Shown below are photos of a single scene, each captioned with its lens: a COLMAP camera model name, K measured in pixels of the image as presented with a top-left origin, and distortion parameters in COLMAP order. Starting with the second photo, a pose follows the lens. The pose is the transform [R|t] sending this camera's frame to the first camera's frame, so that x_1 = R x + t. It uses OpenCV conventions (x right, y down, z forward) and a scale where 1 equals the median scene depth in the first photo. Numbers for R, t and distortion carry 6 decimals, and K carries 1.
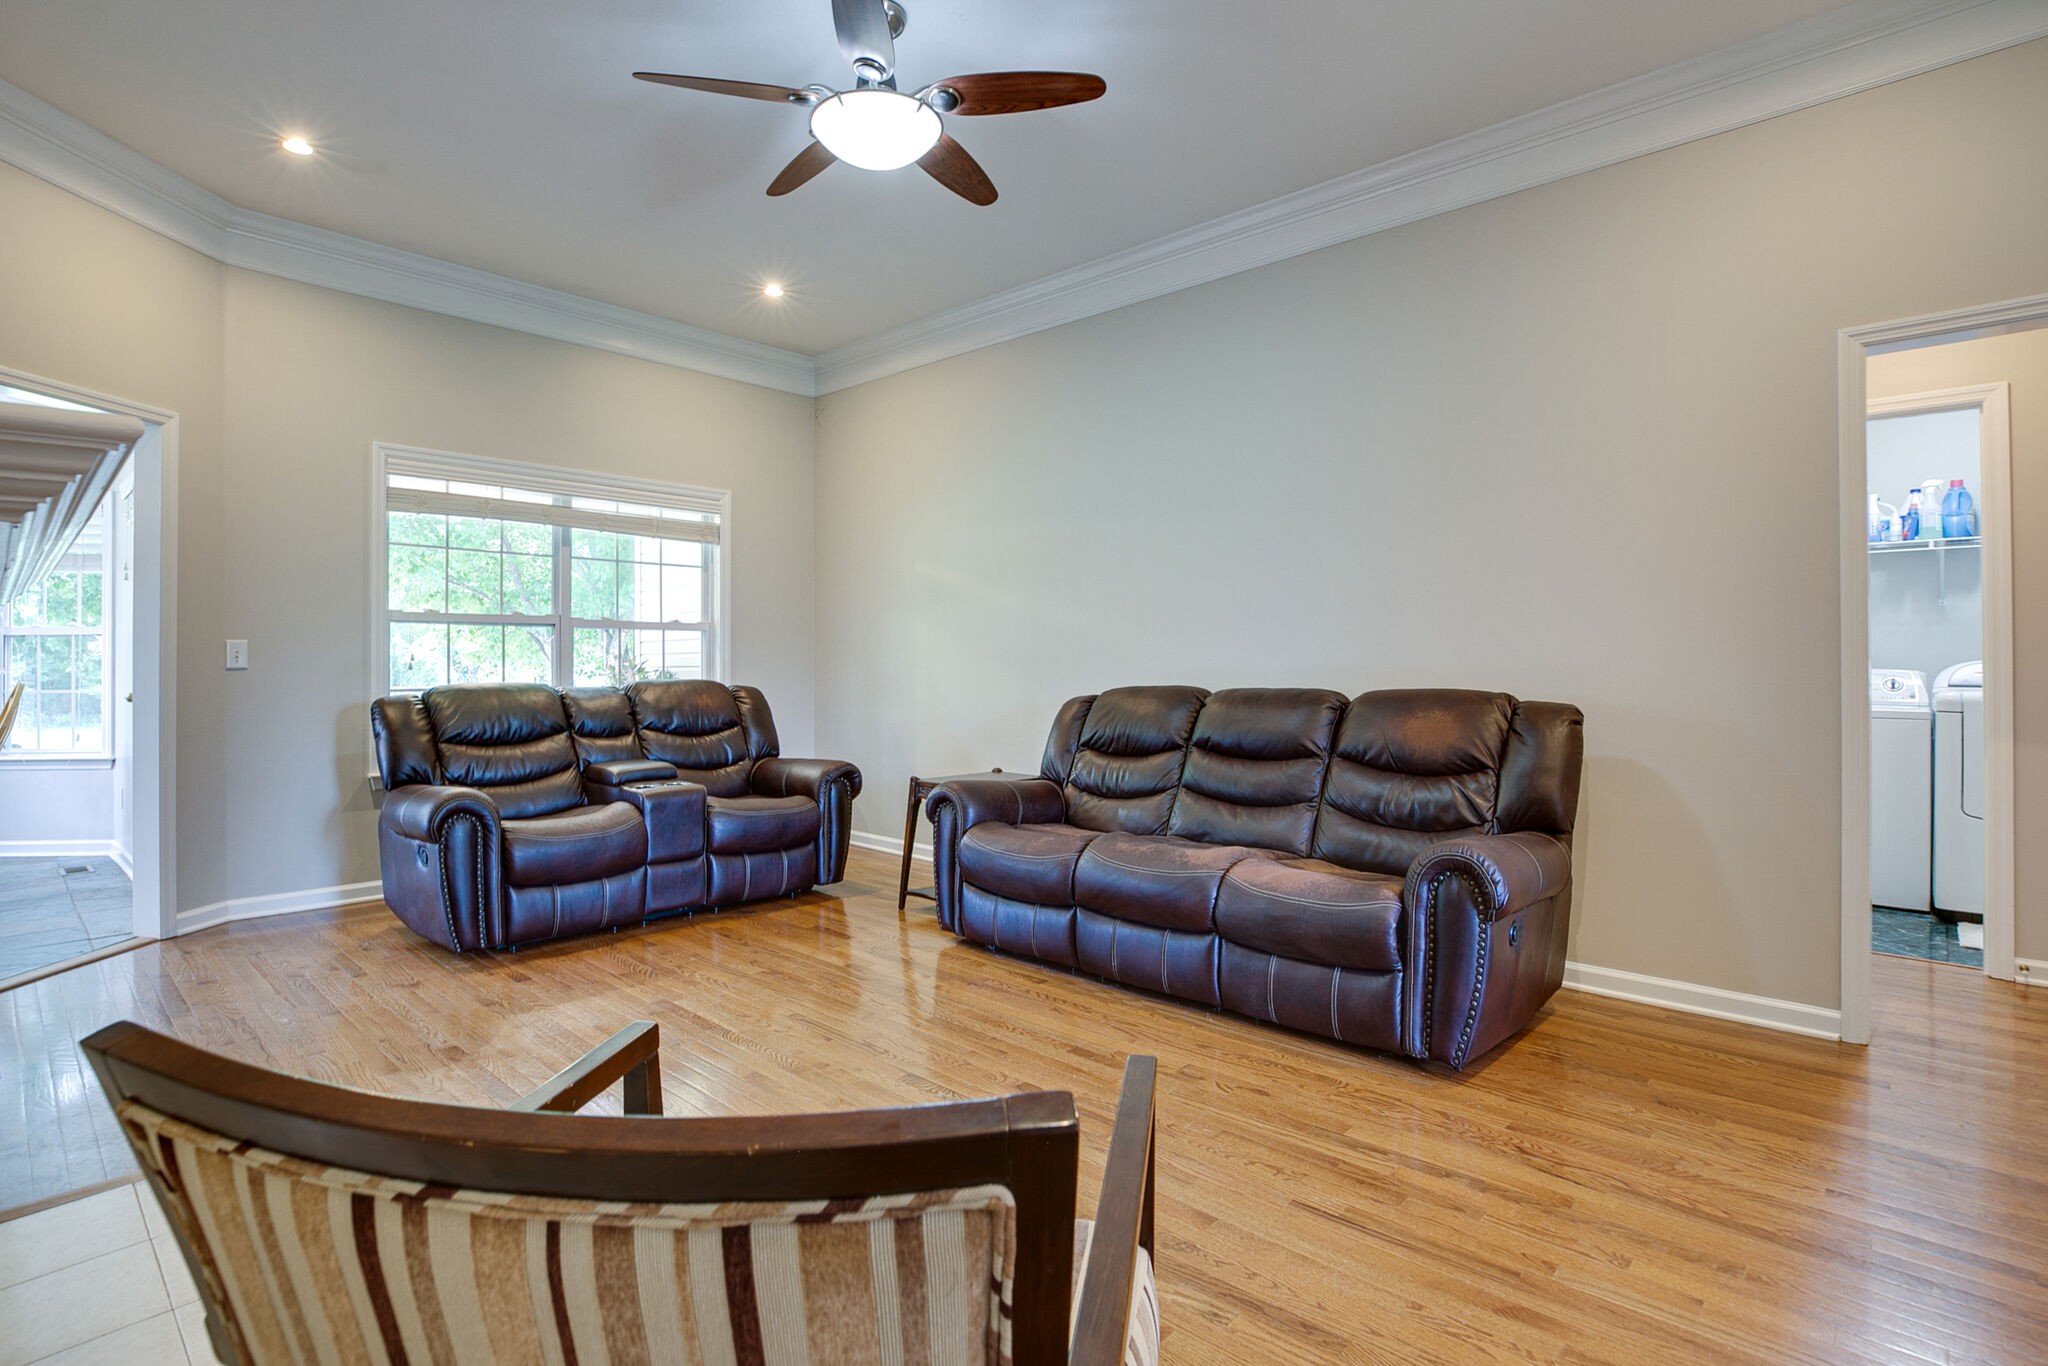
lens RADIAL K [[1018.4, 0, 1016.4], [0, 1018.4, 657.4], [0, 0, 1]] dist [-0.033431, 0.007730]
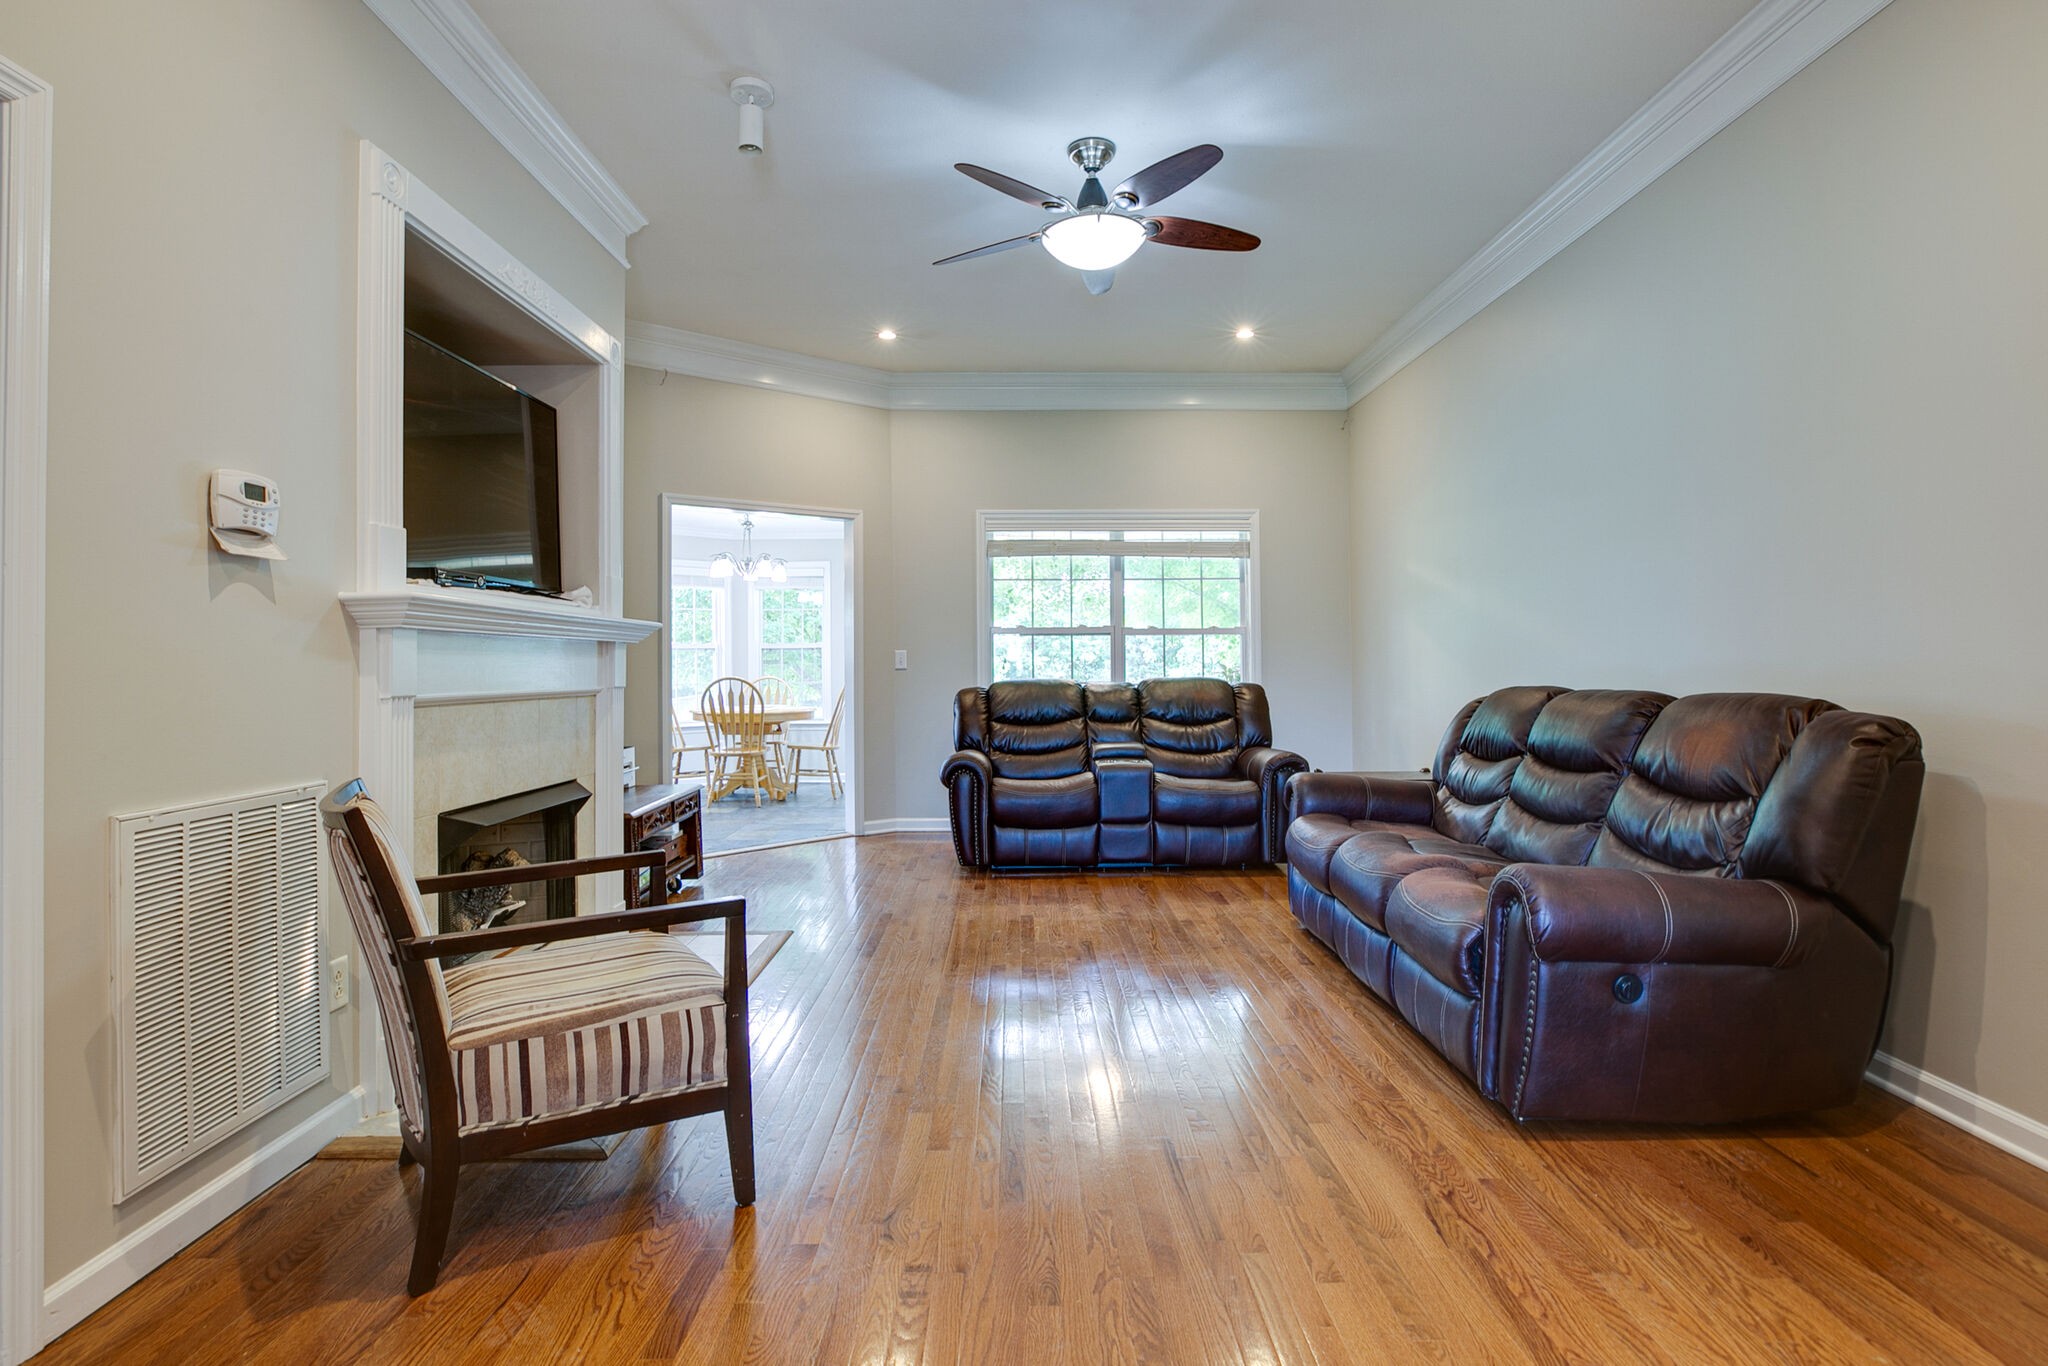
lens RADIAL K [[1018.4, 0, 1016.4], [0, 1018.4, 657.4], [0, 0, 1]] dist [-0.033431, 0.007730]
pose [[0.682511, -0.009477, -0.730814, 0.482485], [0.010304, 0.999941, -0.003344, 0.000586], [0.730803, -0.005248, 0.682568, 0.048740]]
